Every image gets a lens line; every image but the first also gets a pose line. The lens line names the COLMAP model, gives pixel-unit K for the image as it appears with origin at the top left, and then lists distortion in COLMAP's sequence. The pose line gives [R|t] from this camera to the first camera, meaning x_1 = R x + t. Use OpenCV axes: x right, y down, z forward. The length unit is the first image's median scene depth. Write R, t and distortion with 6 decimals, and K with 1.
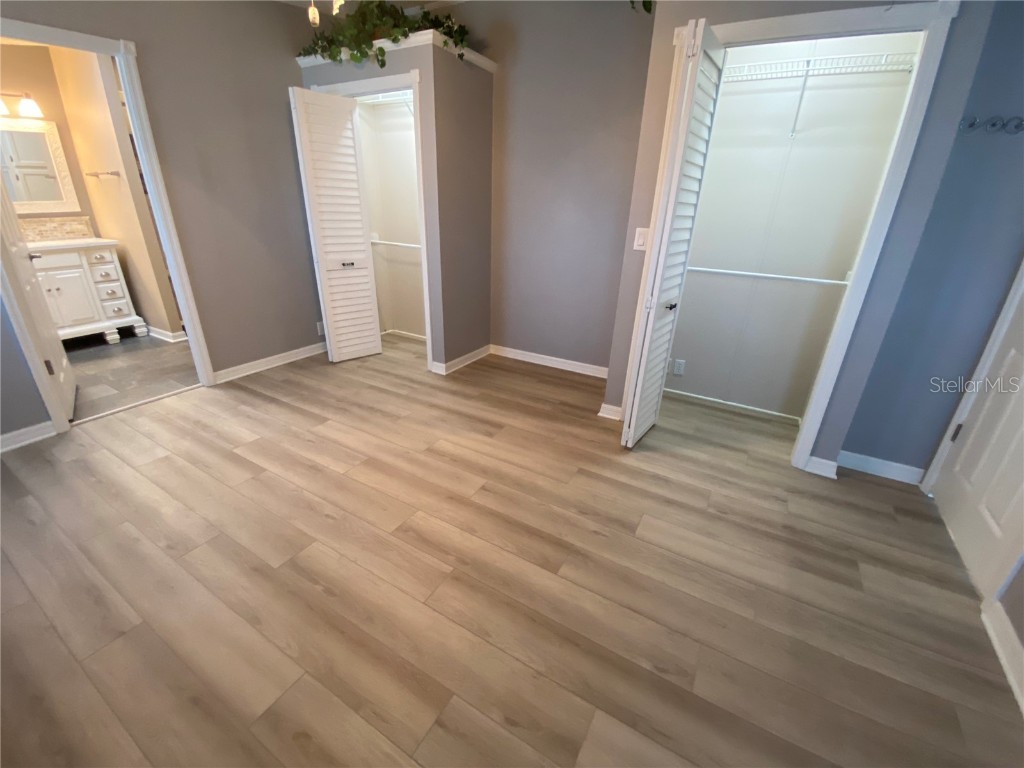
lens RADIAL K [[417.5, 0, 515.9], [0, 417.5, 382.4], [0, 0, 1]] dist [0.039659, -0.032245]
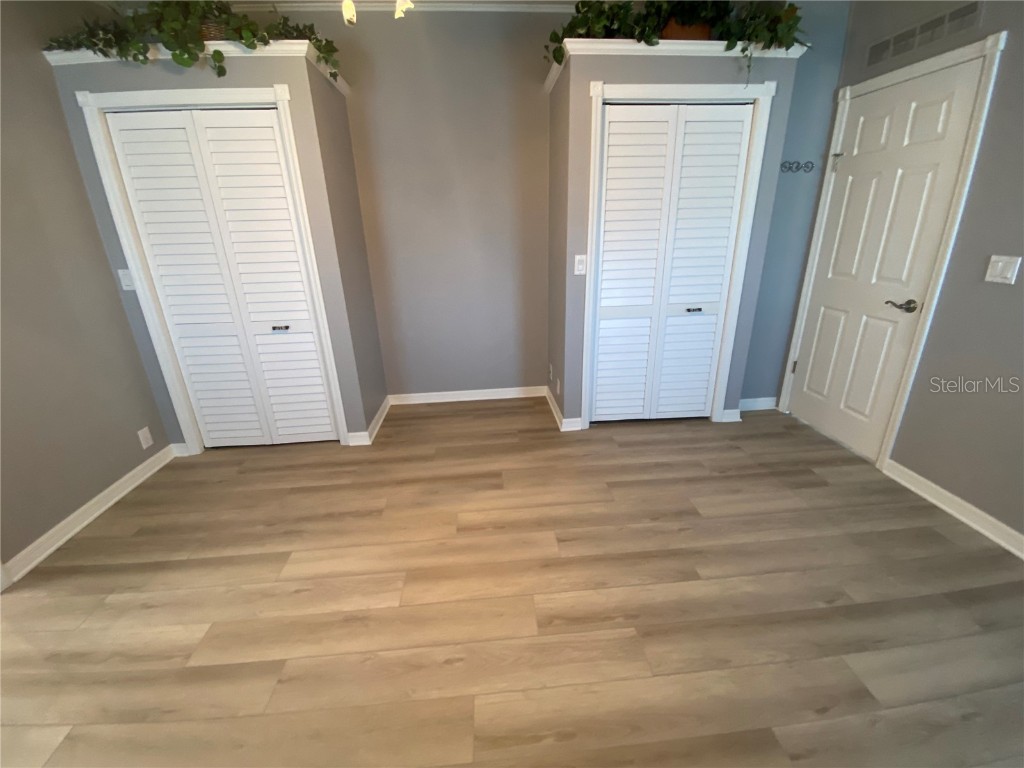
lens RADIAL K [[413.6, 0, 516.8], [0, 413.6, 383.5], [0, 0, 1]] dist [0.018828, -0.018017]
pose [[0.815888, -0.246805, 0.522891, -0.467579], [0.266841, 0.962985, 0.038168, -0.122712], [-0.512956, 0.108388, 0.851545, 0.187662]]
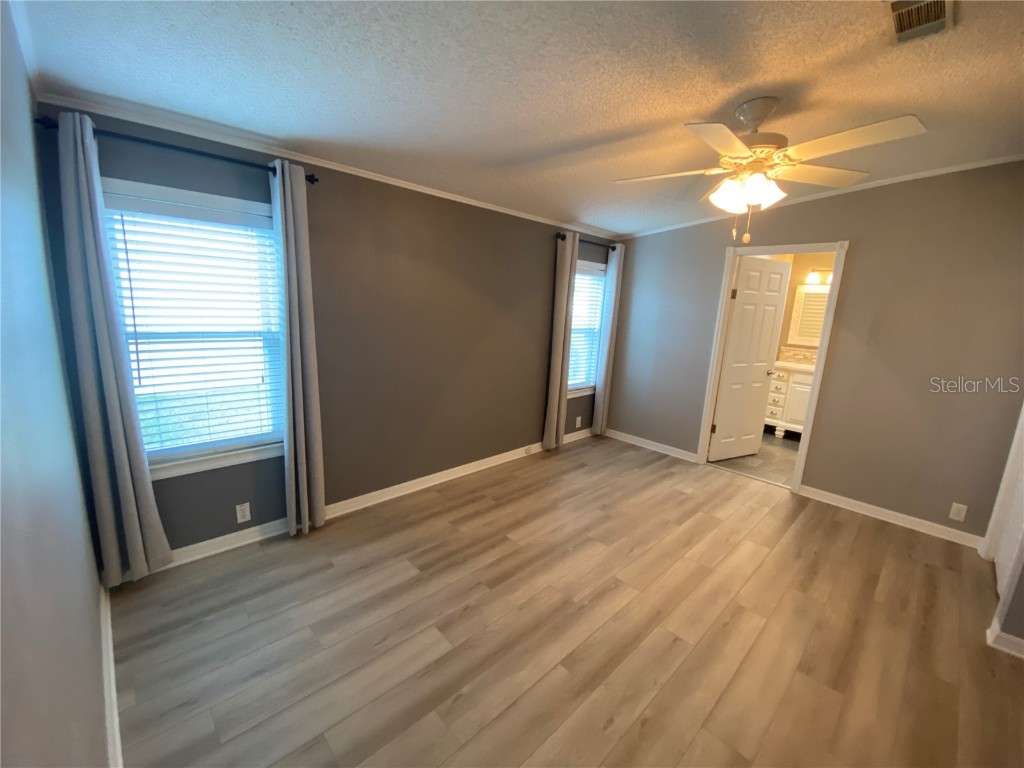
lens RADIAL K [[417.5, 0, 515.9], [0, 417.5, 382.4], [0, 0, 1]] dist [0.039659, -0.032245]
pose [[-0.264124, 0.146355, -0.953320, 0.718212], [-0.428114, 0.867921, 0.251857, -0.283913], [0.864267, 0.474651, -0.166582, 0.475987]]
